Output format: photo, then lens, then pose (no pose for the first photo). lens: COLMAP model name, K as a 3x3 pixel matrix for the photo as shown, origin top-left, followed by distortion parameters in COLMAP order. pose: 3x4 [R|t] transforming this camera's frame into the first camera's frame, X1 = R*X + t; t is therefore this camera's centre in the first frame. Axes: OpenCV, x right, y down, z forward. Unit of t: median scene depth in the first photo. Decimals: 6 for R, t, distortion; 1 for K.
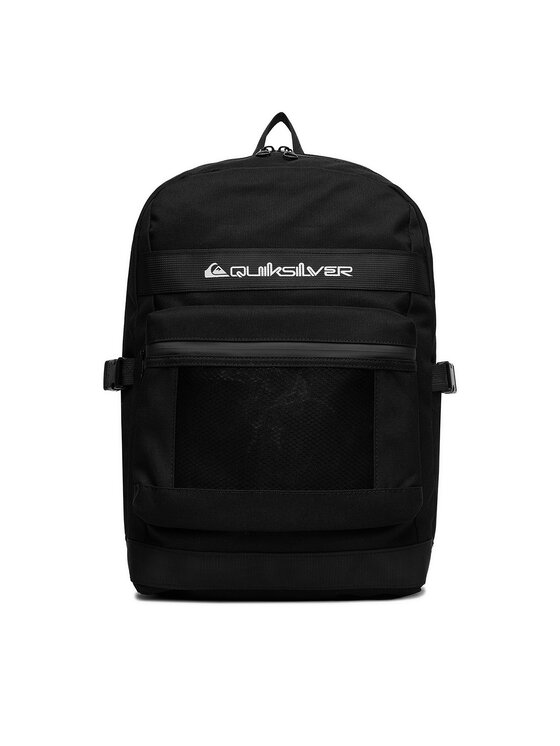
lens RADIAL K [[837.2, 0, 280.0], [0, 837.2, 373.0], [0, 0, 1]] dist [-0.010680, -0.003862]
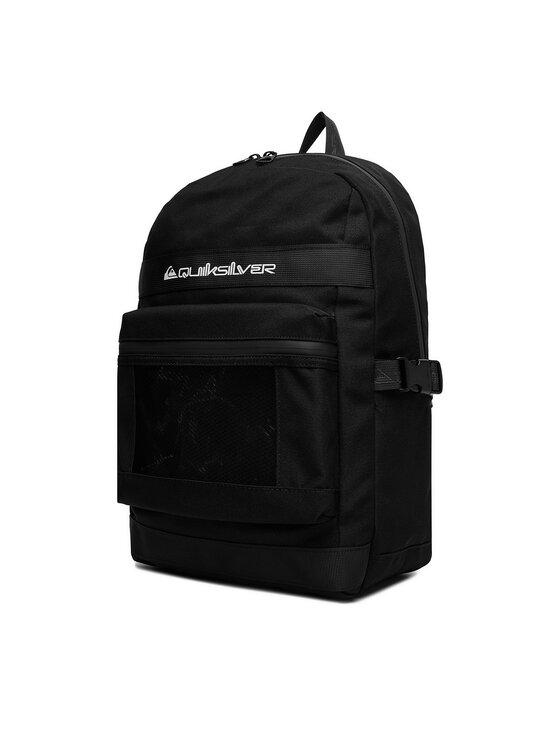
lens RADIAL K [[837.2, 0, 280.0], [0, 837.2, 373.0], [0, 0, 1]] dist [-0.010680, -0.003862]
pose [[0.961274, -0.002728, -0.275582, 0.355262], [0.000233, 0.999959, -0.009088, 0.012264], [0.275595, 0.008672, 0.961235, 0.040920]]
